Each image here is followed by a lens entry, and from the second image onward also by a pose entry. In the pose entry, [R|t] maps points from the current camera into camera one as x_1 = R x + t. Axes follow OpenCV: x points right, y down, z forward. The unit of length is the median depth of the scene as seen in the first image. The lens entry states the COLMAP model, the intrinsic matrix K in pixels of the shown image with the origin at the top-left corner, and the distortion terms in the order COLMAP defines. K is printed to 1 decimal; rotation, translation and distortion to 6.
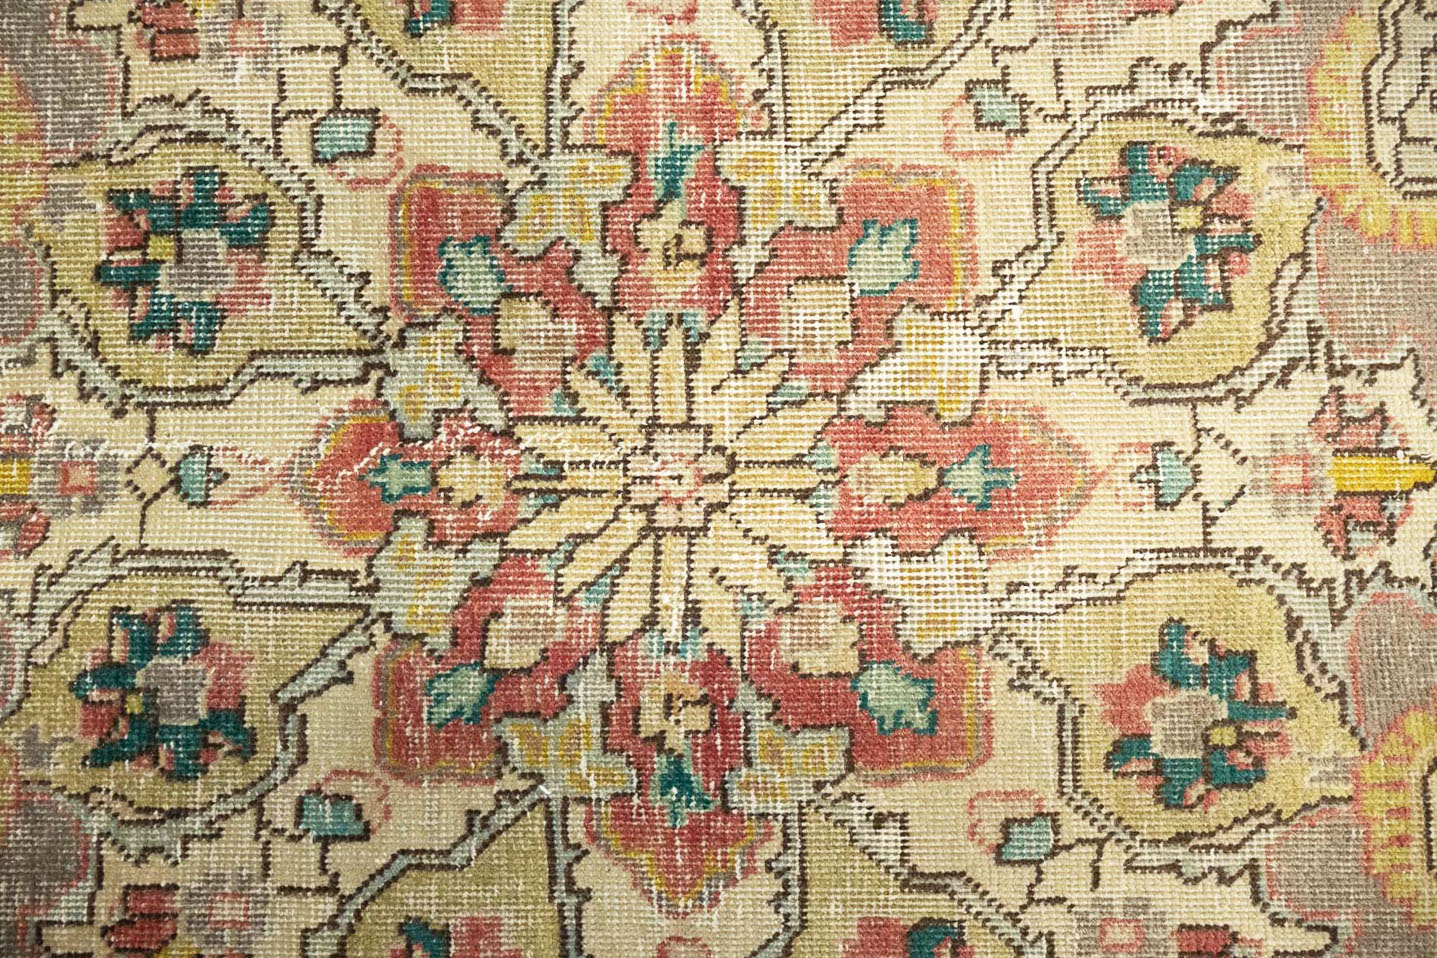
lens RADIAL K [[1185.3, 0, 713.8], [0, 1185.3, 475.4], [0, 0, 1]] dist [0.000721, -0.001490]
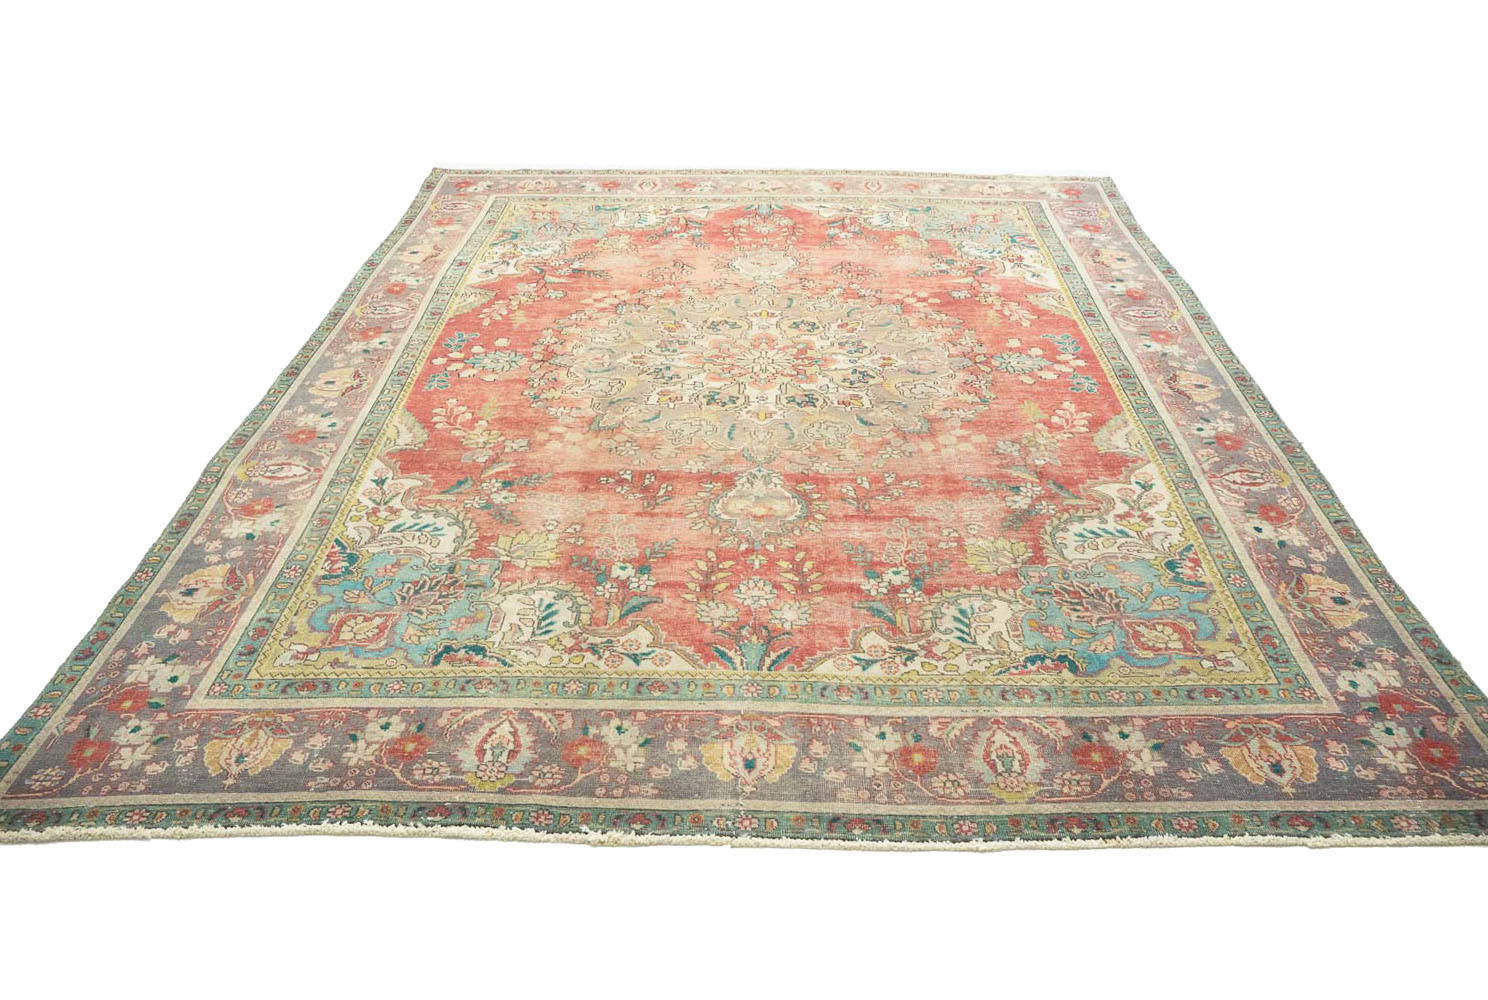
lens RADIAL K [[1227.4, 0, 746.8], [0, 1227.4, 499.8], [0, 0, 1]] dist [0.000721, -0.001490]
pose [[0.024401, -0.516267, 0.856080, -5.381343], [0.997196, 0.073171, 0.015703, -0.121240], [-0.070748, 0.853296, 0.516605, -1.450788]]
